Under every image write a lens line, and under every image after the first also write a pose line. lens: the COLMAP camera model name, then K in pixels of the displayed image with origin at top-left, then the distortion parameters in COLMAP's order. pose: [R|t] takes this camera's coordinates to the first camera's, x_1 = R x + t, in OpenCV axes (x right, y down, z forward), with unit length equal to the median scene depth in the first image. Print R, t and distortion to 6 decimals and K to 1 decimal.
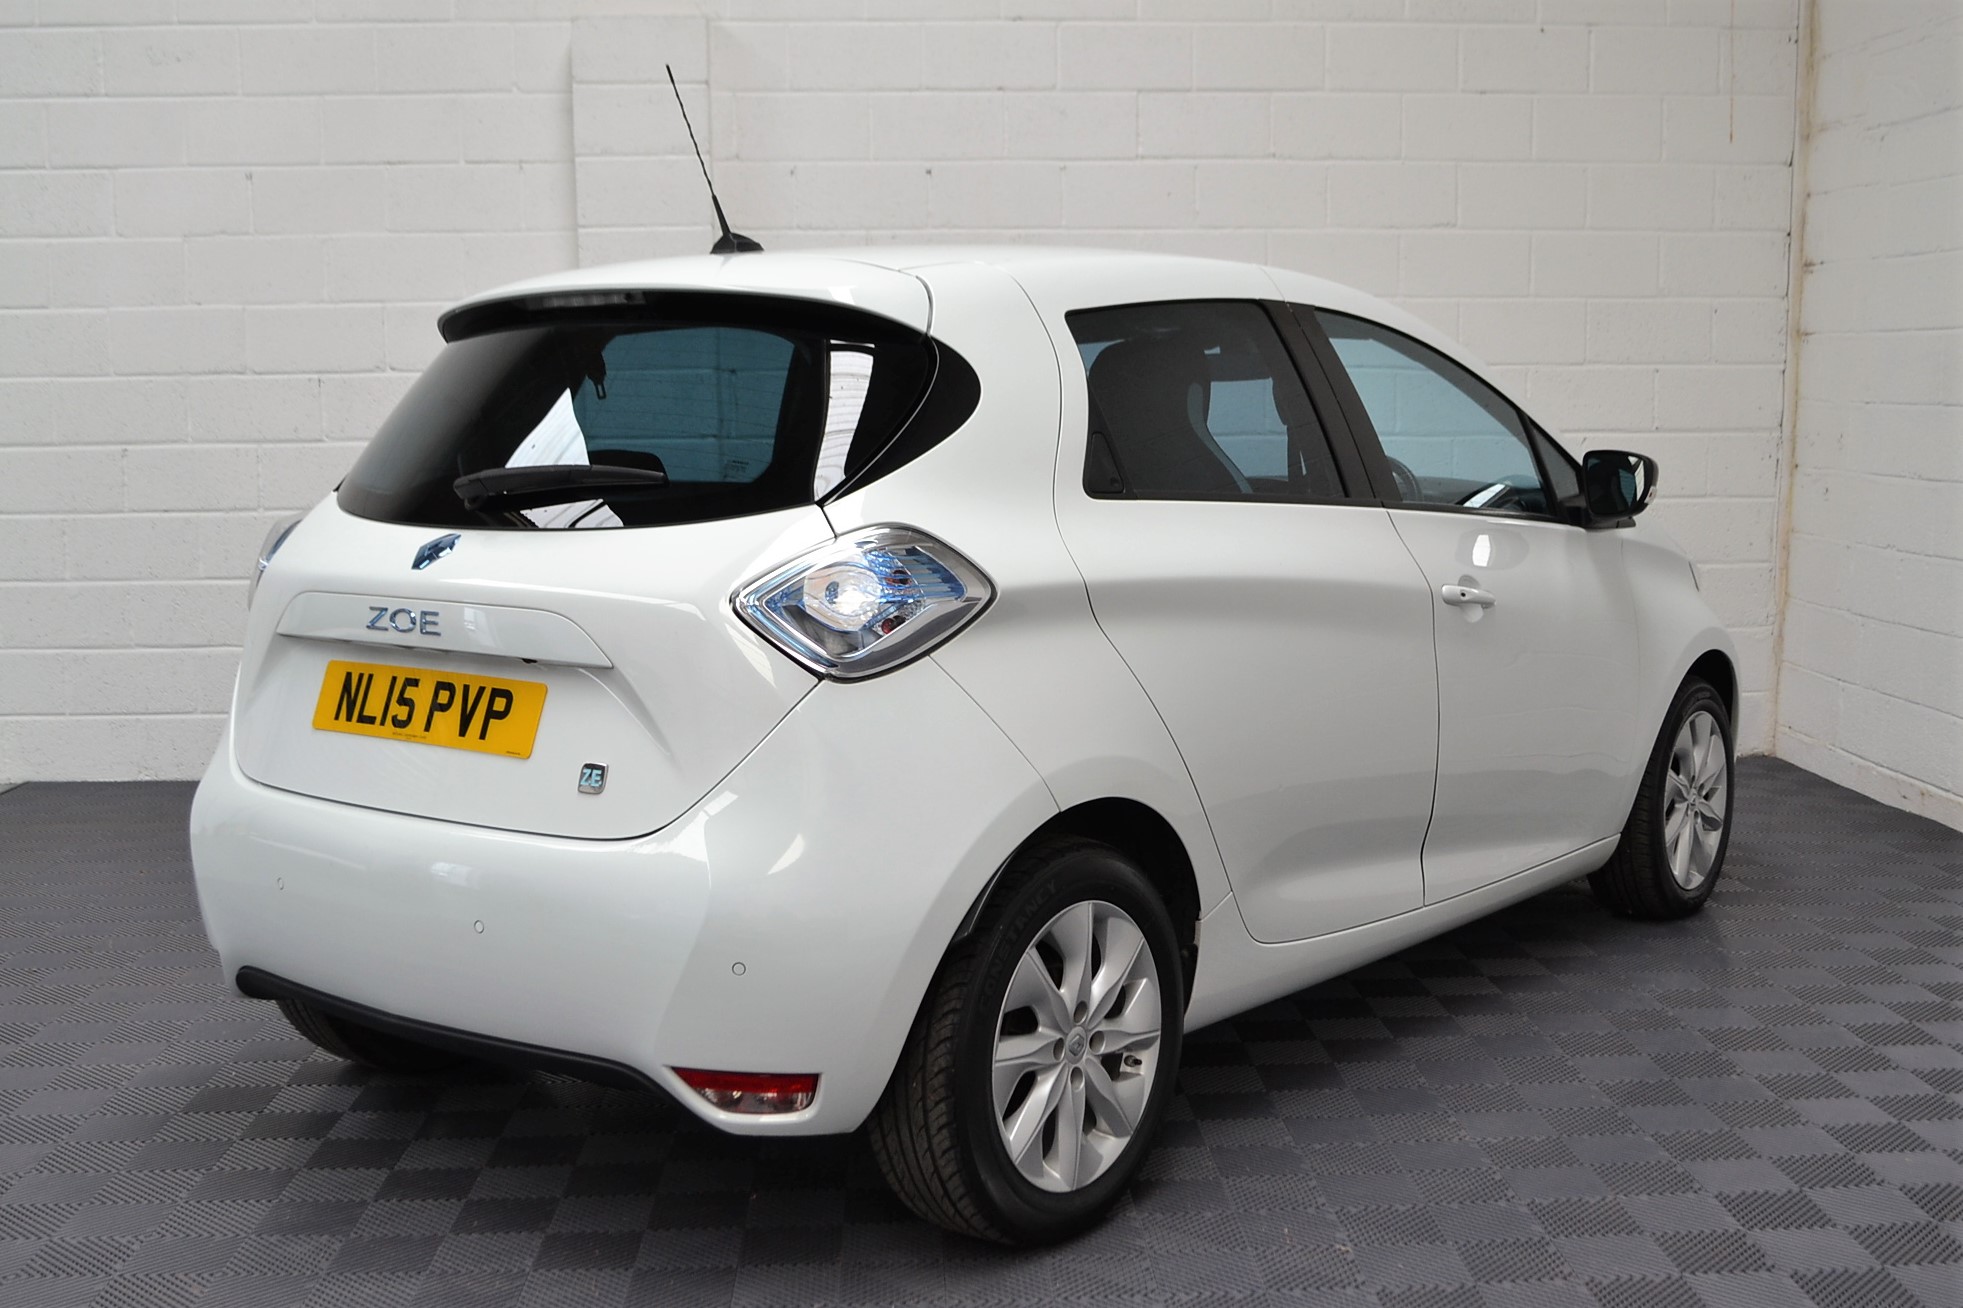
lens RADIAL K [[2218.0, 0, 1015.0], [0, 2218.0, 679.1], [0, 0, 1]] dist [-0.063916, 0.005114]
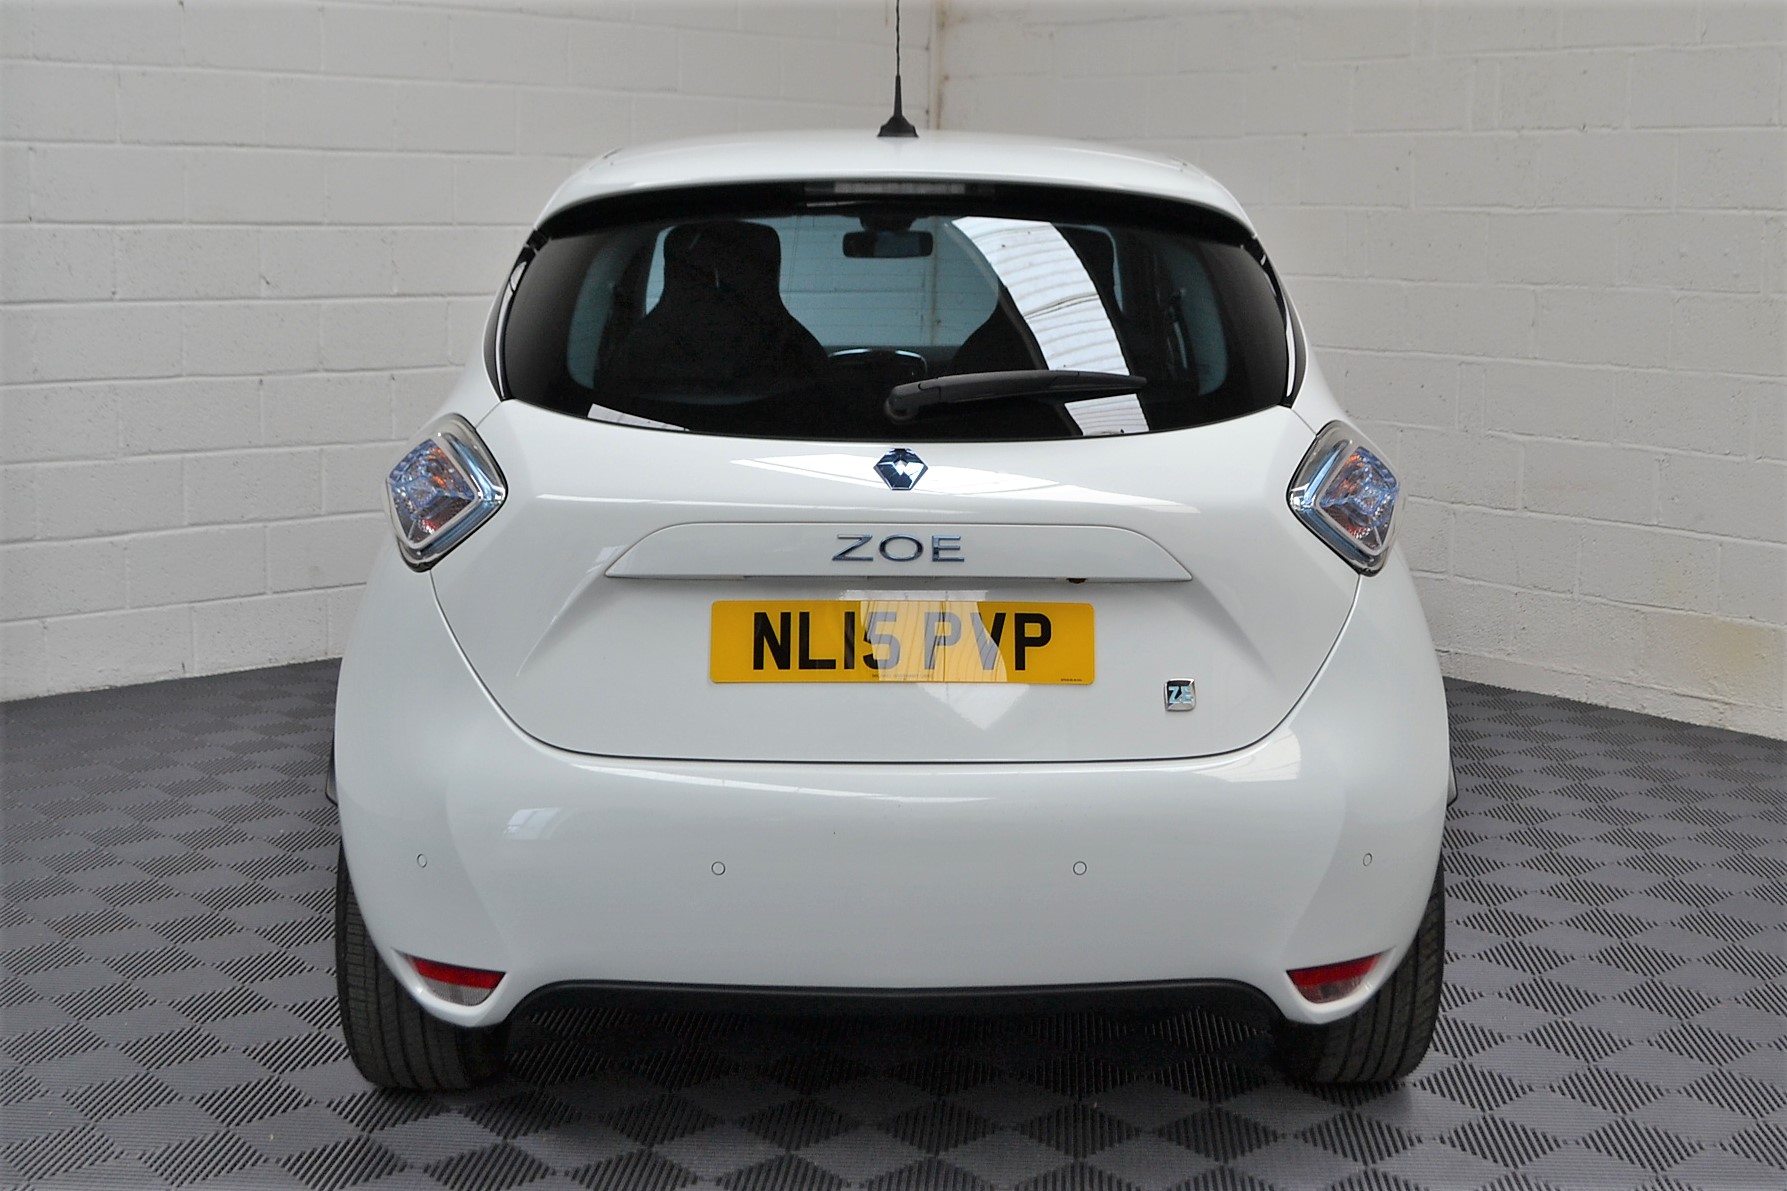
lens RADIAL K [[2222.0, 0, 949.3], [0, 2222.0, 533.3], [0, 0, 1]] dist [-0.074704, 0.021747]
pose [[0.775031, -0.070447, 0.627985, -0.659533], [0.063784, 0.997412, 0.033170, -0.048822], [-0.628696, 0.014348, 0.777518, 0.229263]]
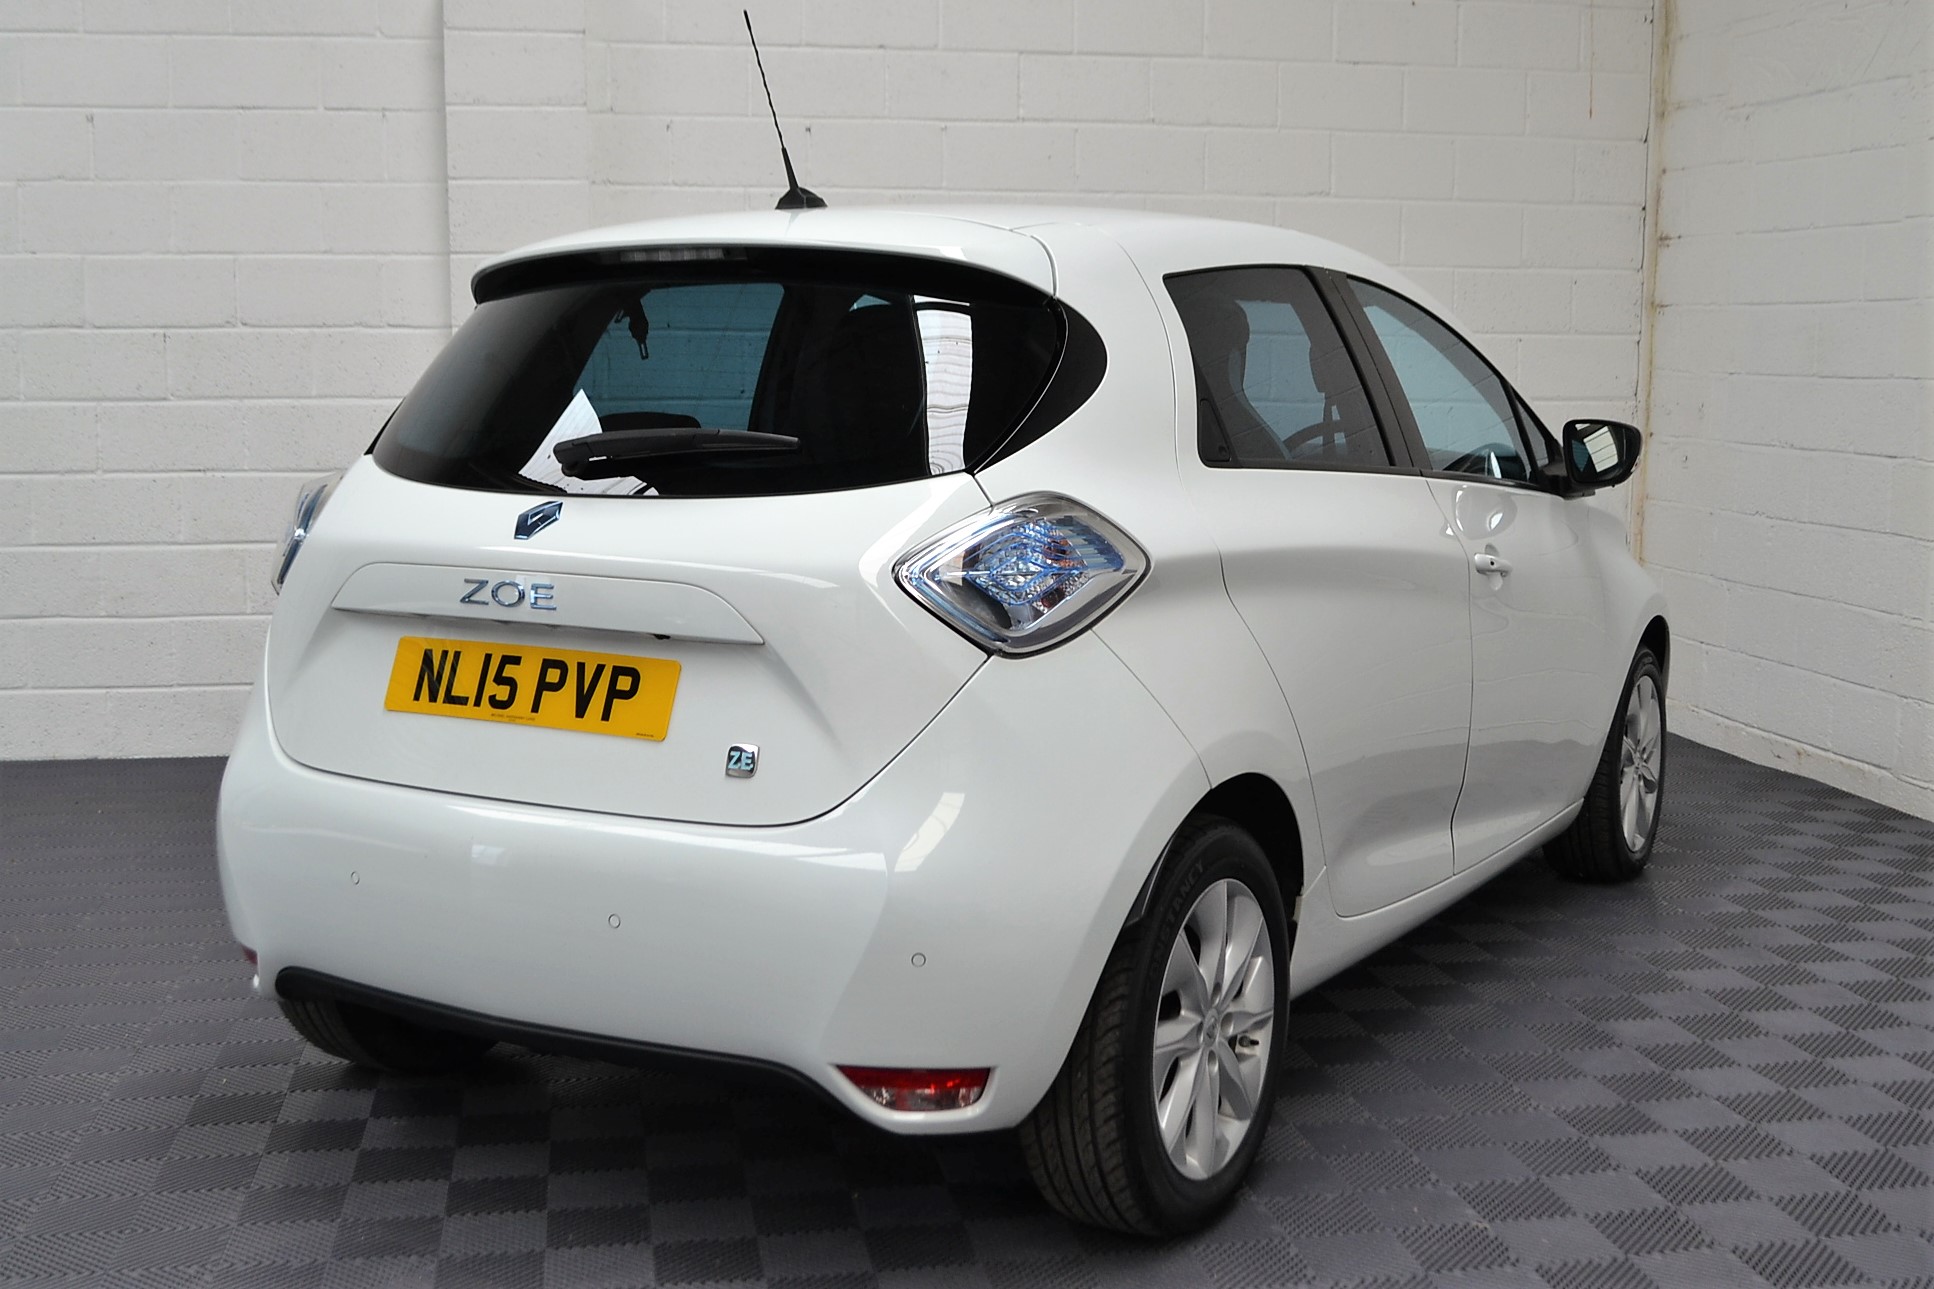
lens RADIAL K [[2223.0, 0, 984.0], [0, 2223.0, 618.5], [0, 0, 1]] dist [-0.071499, 0.019319]
pose [[0.991913, -0.004491, 0.126840, -0.156706], [0.005839, 0.999930, -0.010261, -0.004328], [-0.126785, 0.010919, 0.991870, 0.035284]]
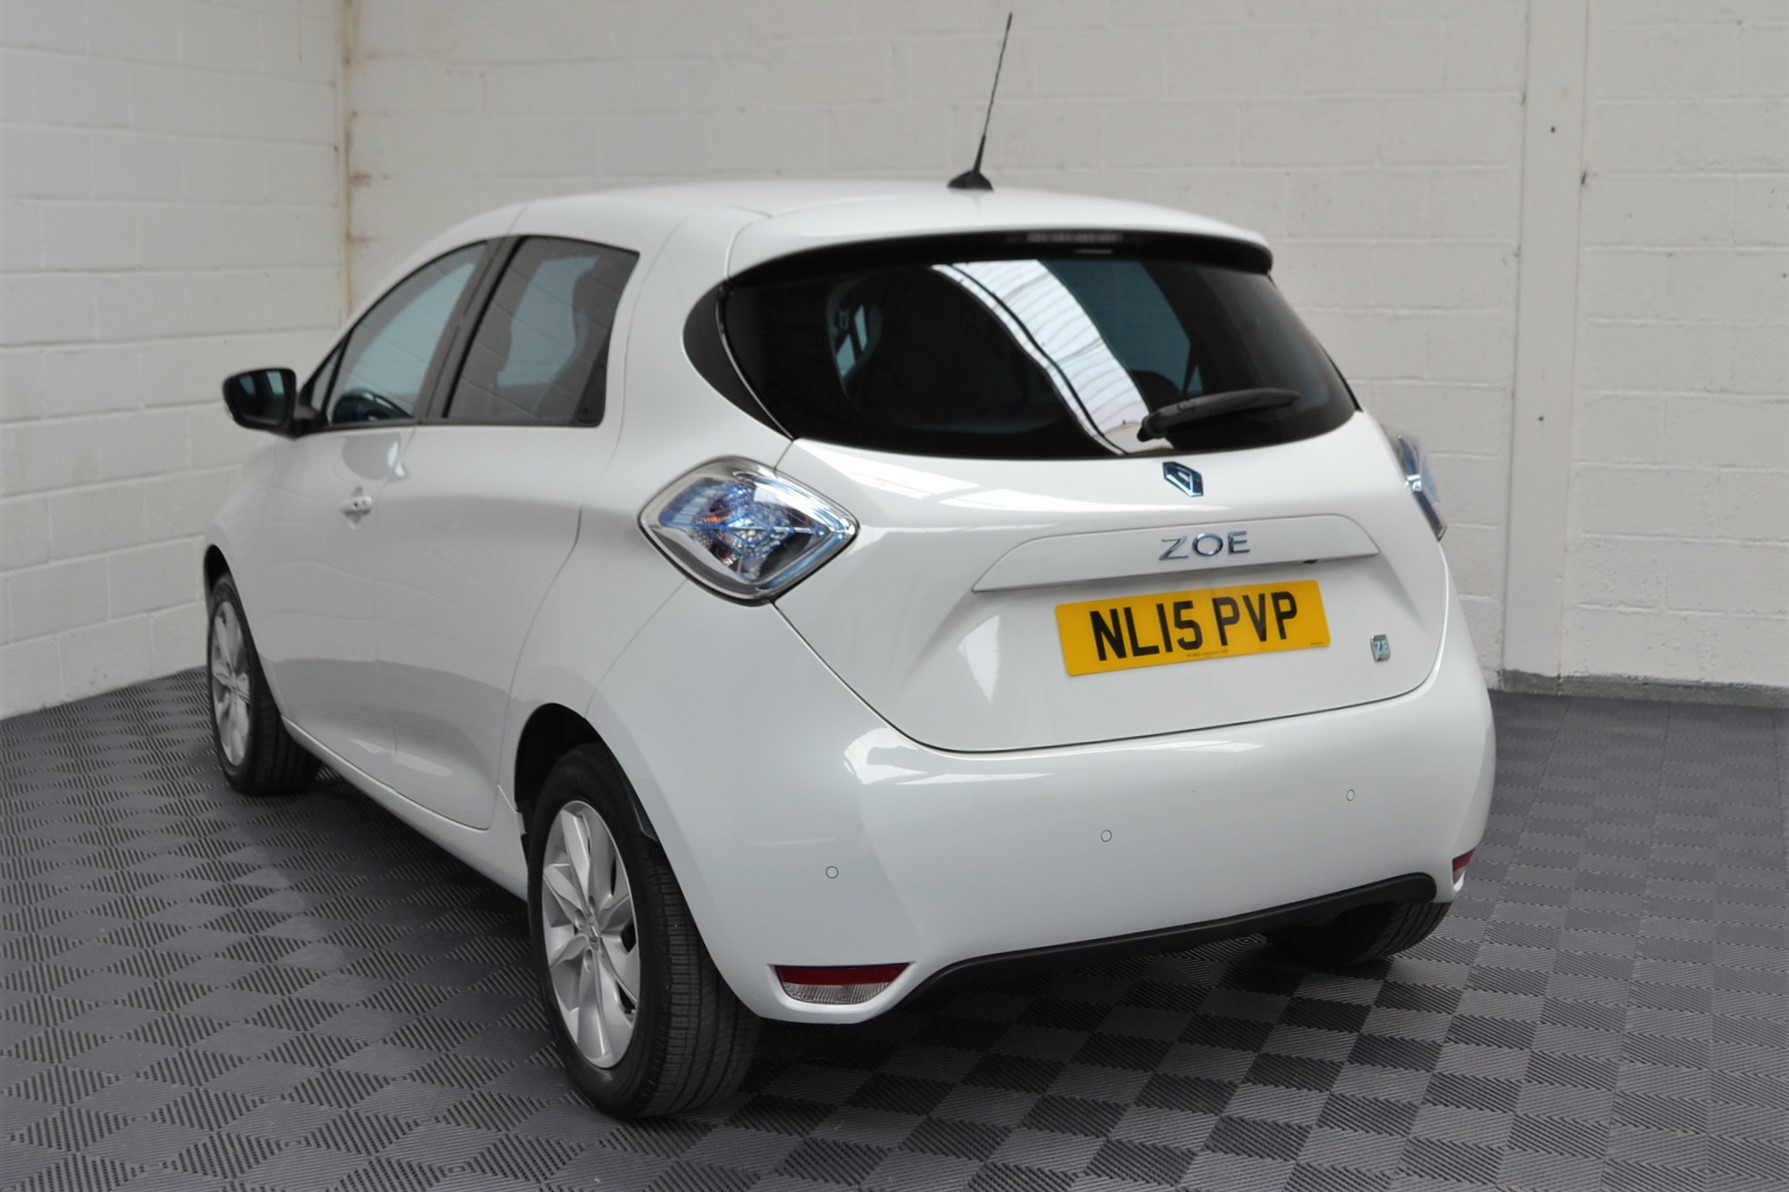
lens RADIAL K [[2224.5, 0, 950.4], [0, 2224.5, 533.8], [0, 0, 1]] dist [-0.074704, 0.021747]
pose [[0.384789, -0.110517, 0.916364, -1.034308], [0.119105, 0.990451, 0.069439, -0.095904], [-0.915288, 0.082424, 0.394277, 0.552764]]
